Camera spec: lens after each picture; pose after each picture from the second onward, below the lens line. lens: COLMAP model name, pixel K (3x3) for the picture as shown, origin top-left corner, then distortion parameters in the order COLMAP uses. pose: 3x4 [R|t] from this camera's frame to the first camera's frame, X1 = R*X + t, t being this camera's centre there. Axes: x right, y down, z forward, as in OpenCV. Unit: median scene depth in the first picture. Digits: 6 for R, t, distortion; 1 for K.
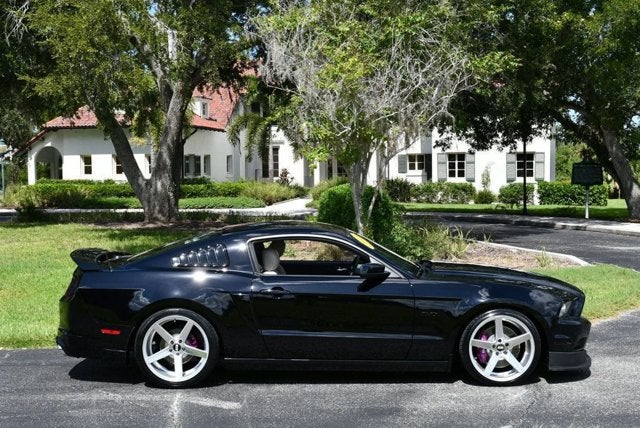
lens RADIAL K [[1010.3, 0, 320.0], [0, 1010.3, 214.0], [0, 0, 1]] dist [-0.020315, -0.054779]
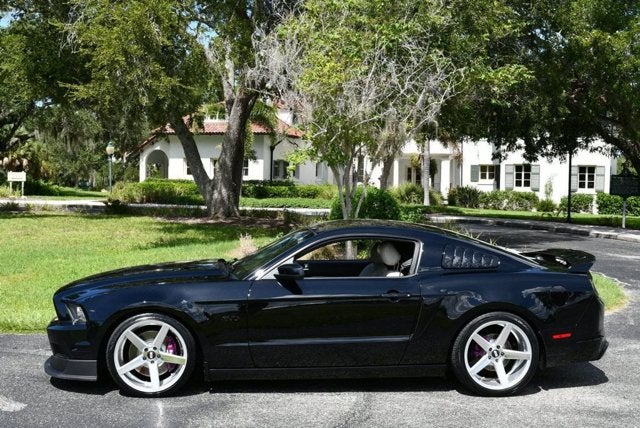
lens RADIAL K [[868.7, 0, 320.0], [0, 868.7, 214.0], [0, 0, 1]] dist [-0.052484, -0.036901]
pose [[0.989506, 0.032251, -0.140850, 0.094841], [-0.032564, 0.999470, 0.000082, 0.000147], [0.140778, 0.004506, 0.990031, 0.077622]]
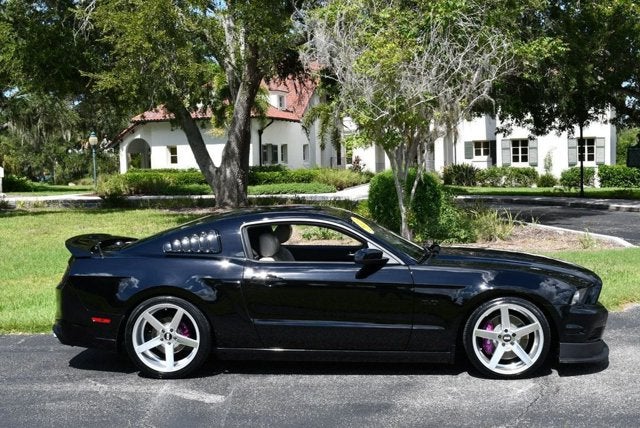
lens RADIAL K [[922.3, 0, 320.0], [0, 922.3, 214.0], [0, 0, 1]] dist [-0.037755, -0.039389]
pose [[0.995681, -0.007669, -0.092525, 0.029430], [0.009191, 0.999829, 0.016036, 0.000594], [0.092386, -0.016817, 0.995581, 0.046138]]
